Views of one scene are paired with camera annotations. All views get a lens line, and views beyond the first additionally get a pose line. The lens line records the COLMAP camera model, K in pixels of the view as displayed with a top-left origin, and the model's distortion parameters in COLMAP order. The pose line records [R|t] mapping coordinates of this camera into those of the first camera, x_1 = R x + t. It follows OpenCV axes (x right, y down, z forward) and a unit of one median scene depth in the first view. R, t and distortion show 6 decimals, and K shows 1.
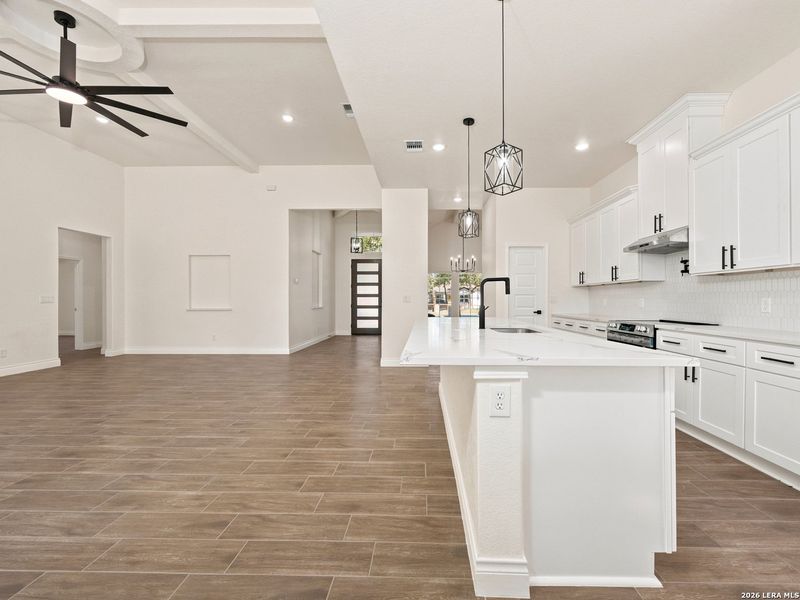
lens RADIAL K [[350.9, 0, 410.6], [0, 350.9, 296.5], [0, 0, 1]] dist [0.002869, 0.000516]
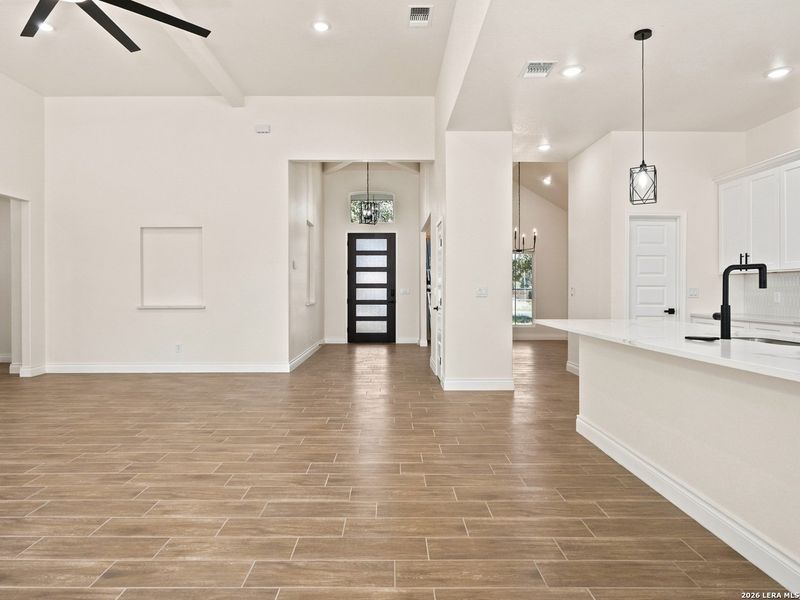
lens RADIAL K [[503.2, 0, 399.5], [0, 503.2, 290.1], [0, 0, 1]] dist [0.004246, -0.000659]
pose [[0.999725, -0.000520, 0.023447, -0.149726], [0.000338, 0.999970, 0.007792, -0.003515], [-0.023450, -0.007782, 0.999695, 0.012793]]
